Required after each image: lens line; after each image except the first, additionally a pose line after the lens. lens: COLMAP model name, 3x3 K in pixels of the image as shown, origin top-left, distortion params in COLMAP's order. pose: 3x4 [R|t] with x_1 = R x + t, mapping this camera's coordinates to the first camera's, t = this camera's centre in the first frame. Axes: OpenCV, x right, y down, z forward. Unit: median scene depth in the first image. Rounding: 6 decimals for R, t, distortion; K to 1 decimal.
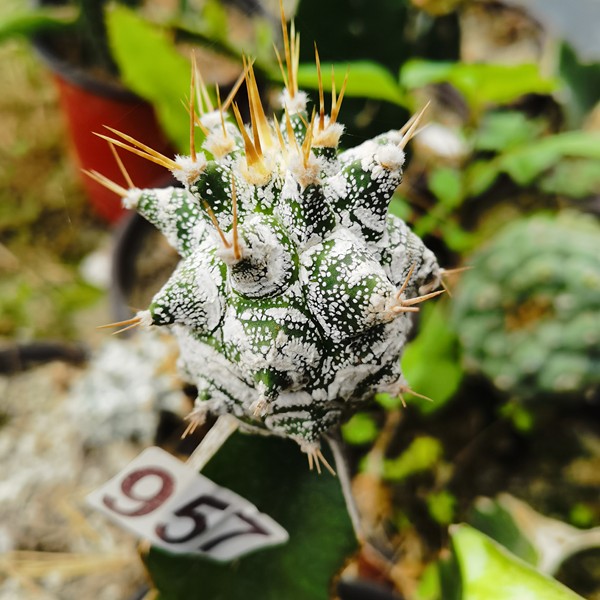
lens RADIAL K [[666.8, 0, 298.4], [0, 666.8, 297.5], [0, 0, 1]] dist [0.004641, -0.031907]
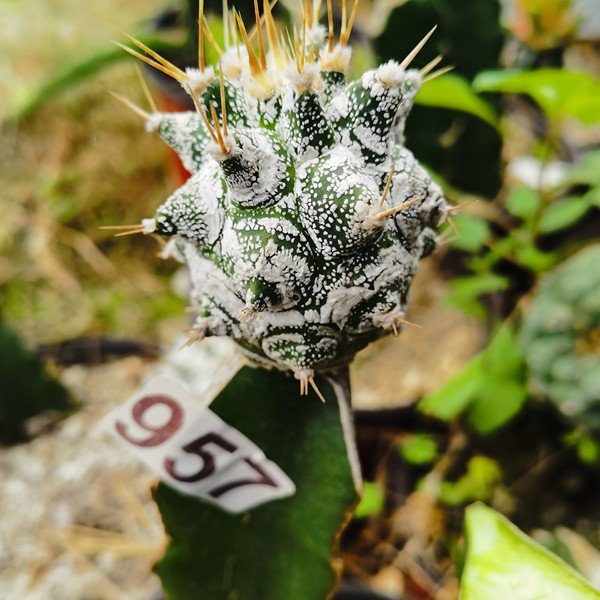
lens RADIAL K [[660.4, 0, 301.9], [0, 660.4, 300.8], [0, 0, 1]] dist [0.013670, -0.017246]
pose [[0.989291, 0.074981, -0.125222, 0.142418], [-0.080036, 0.996148, -0.035832, 0.161807], [0.122053, 0.045471, 0.991481, 0.006348]]
